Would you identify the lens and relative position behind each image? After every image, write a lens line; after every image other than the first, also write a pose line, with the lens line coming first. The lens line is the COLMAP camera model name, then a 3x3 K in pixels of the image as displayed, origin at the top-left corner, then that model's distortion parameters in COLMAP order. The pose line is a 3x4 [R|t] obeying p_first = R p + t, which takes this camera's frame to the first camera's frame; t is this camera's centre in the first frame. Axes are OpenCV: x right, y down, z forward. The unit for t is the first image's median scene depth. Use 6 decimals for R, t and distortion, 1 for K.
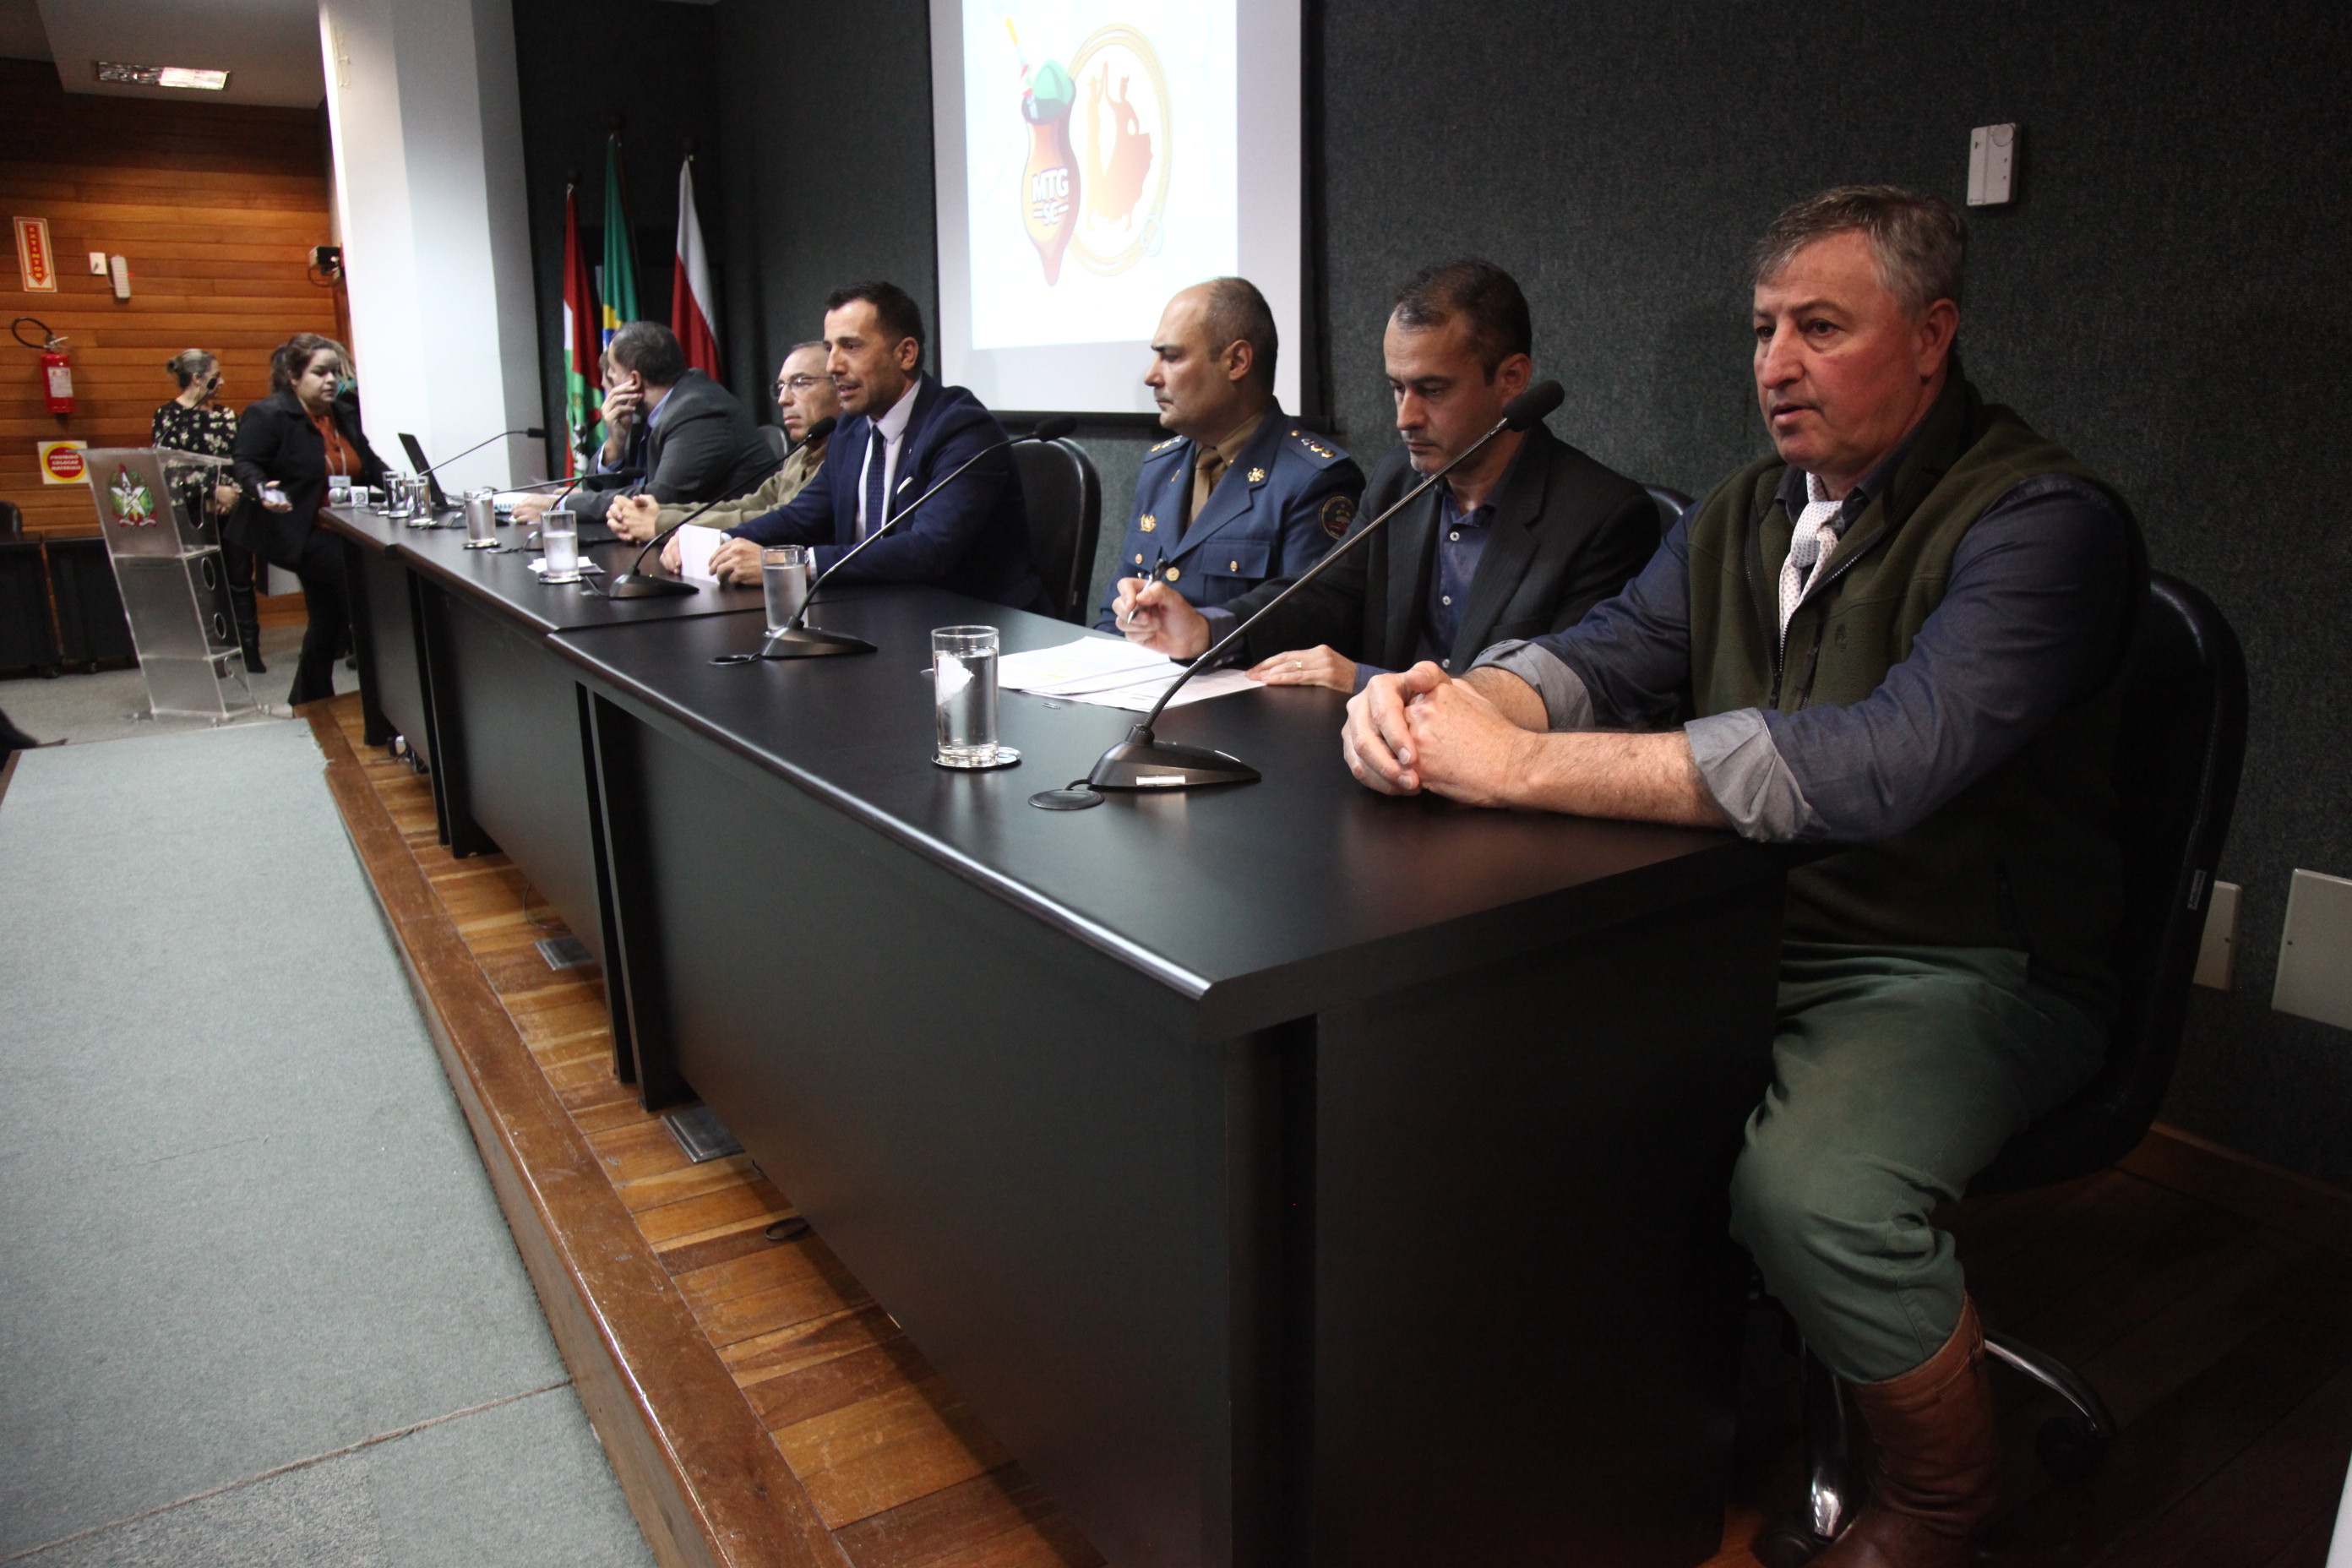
lens RADIAL K [[1622.0, 0, 1201.0], [0, 1622.0, 779.2], [0, 0, 1]] dist [-0.117893, 0.072919]
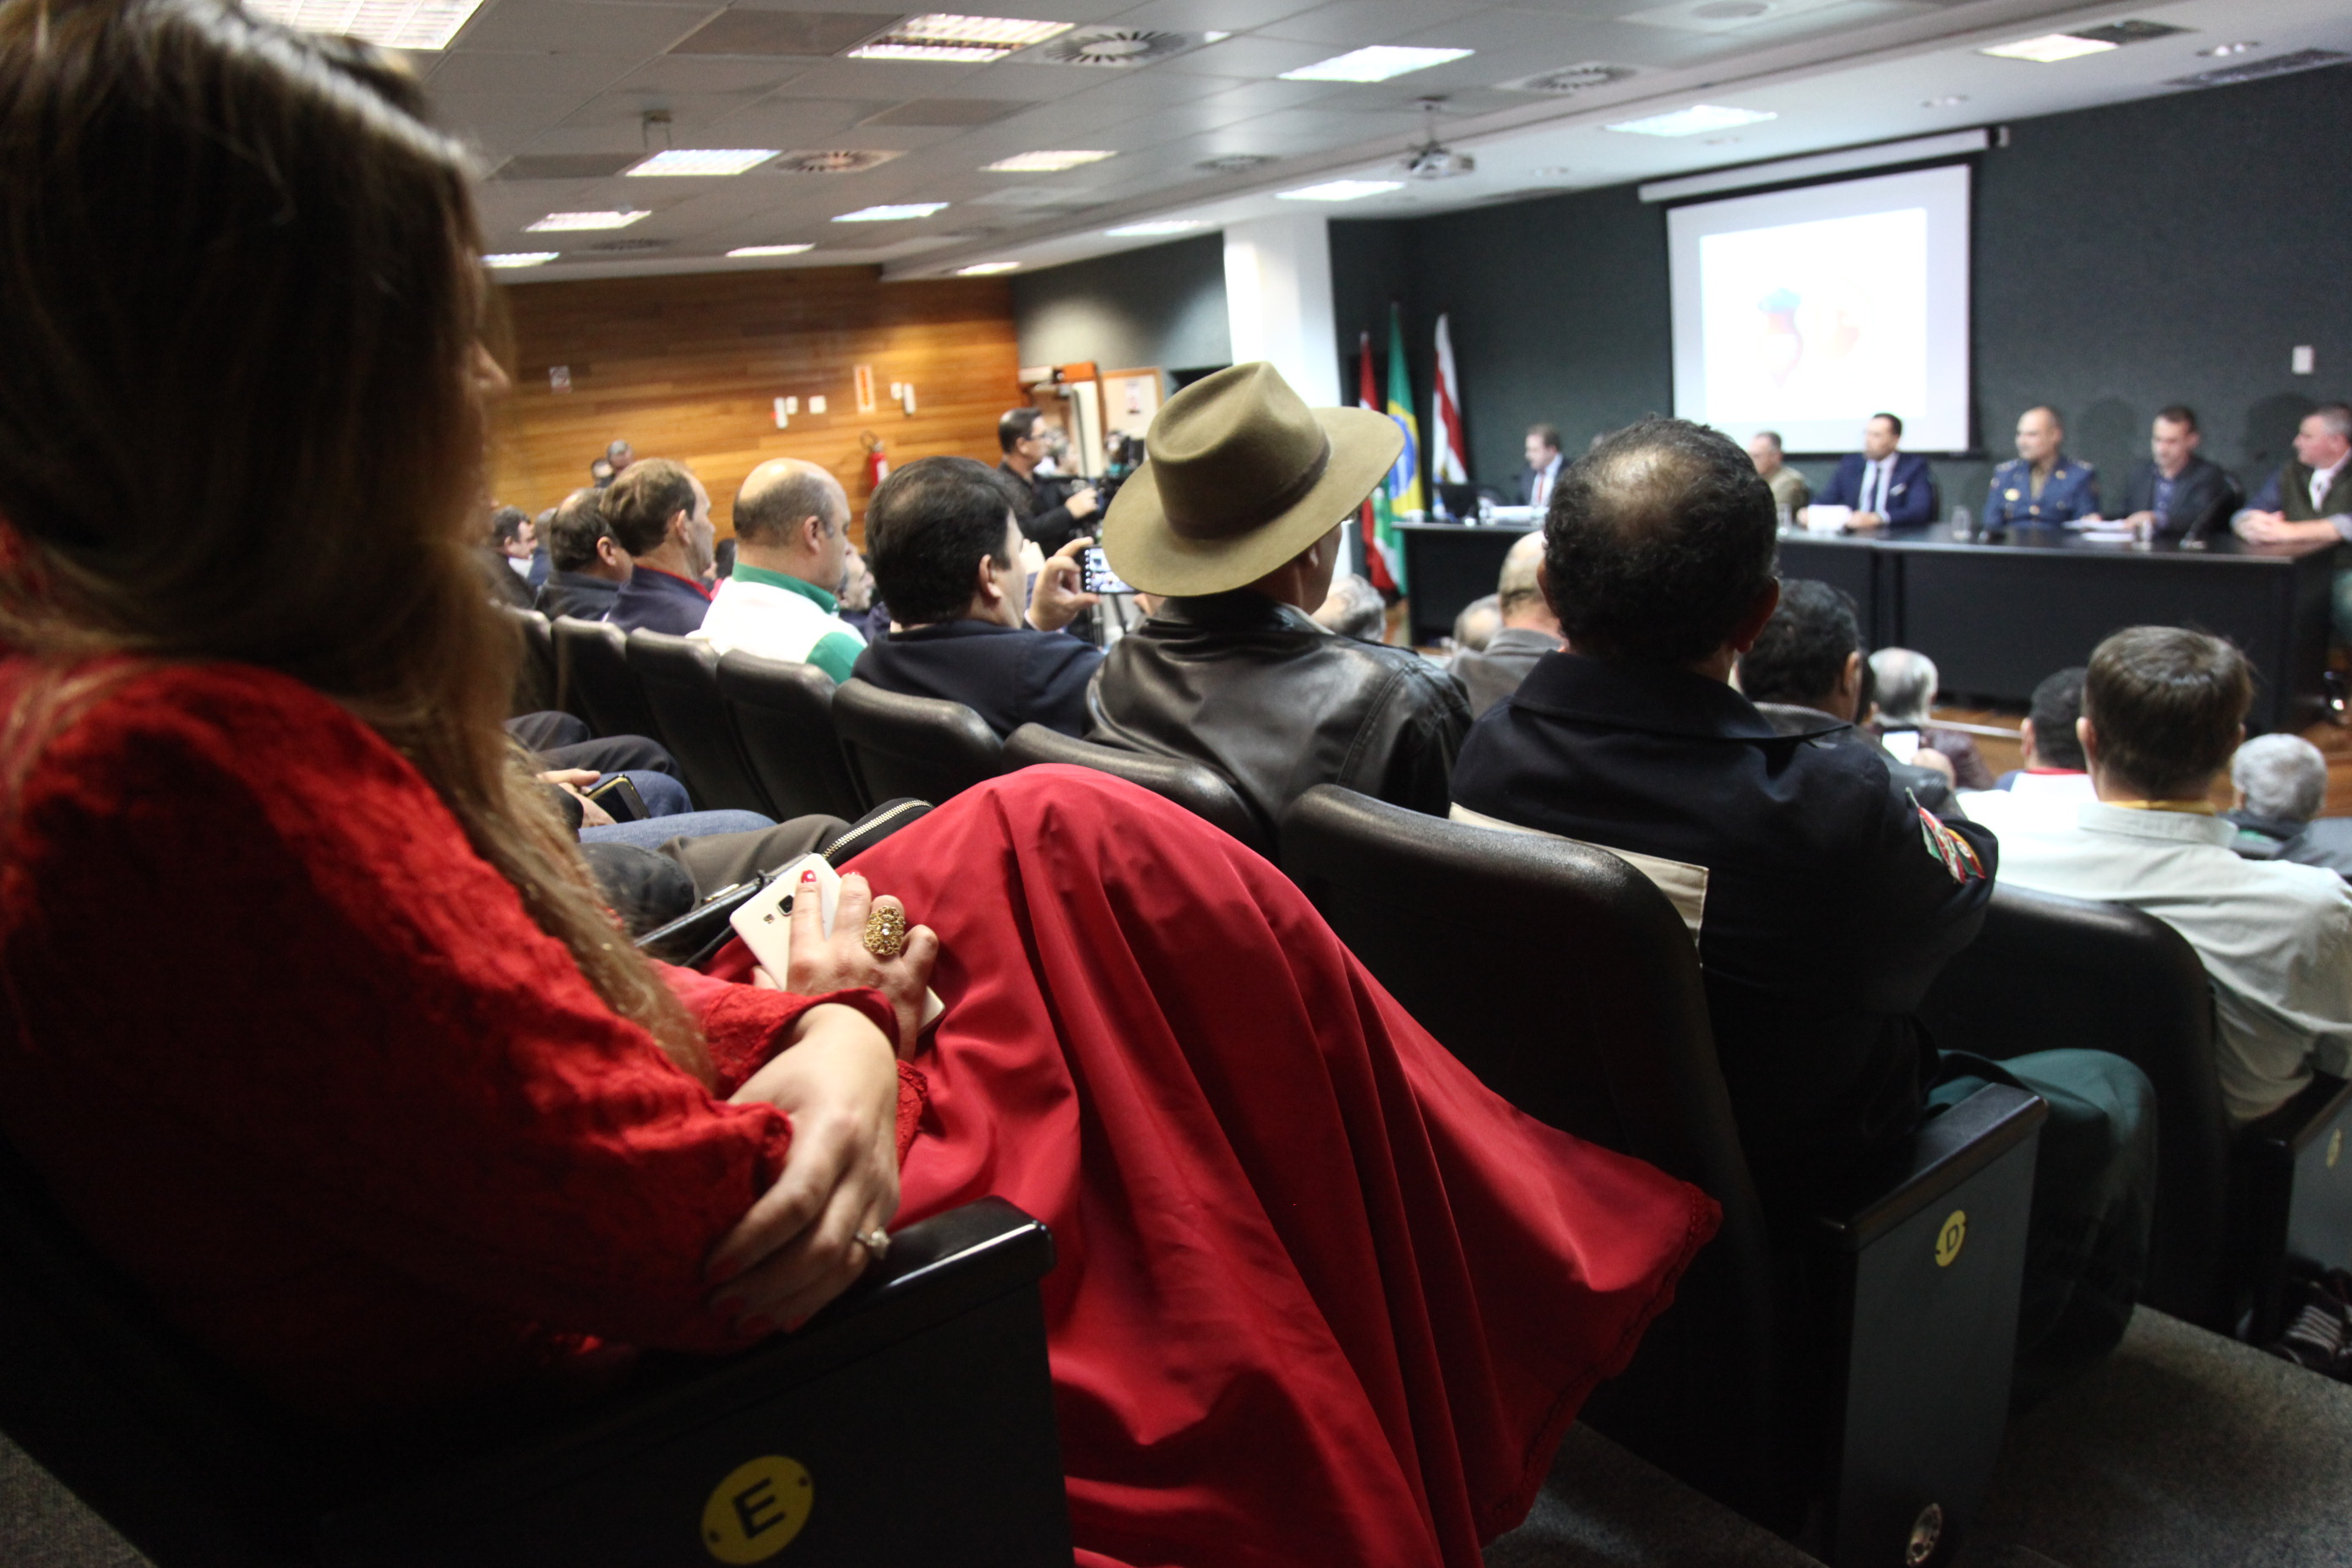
lens RADIAL K [[1602.4, 0, 1176.0], [0, 1602.4, 784.0], [0, 0, 1]] dist [-0.070907, 0.003395]
pose [[0.995115, -0.096671, 0.020002, -1.068059], [0.096487, 0.995284, 0.009976, 0.118984], [-0.020872, -0.007997, 0.999750, -1.157429]]
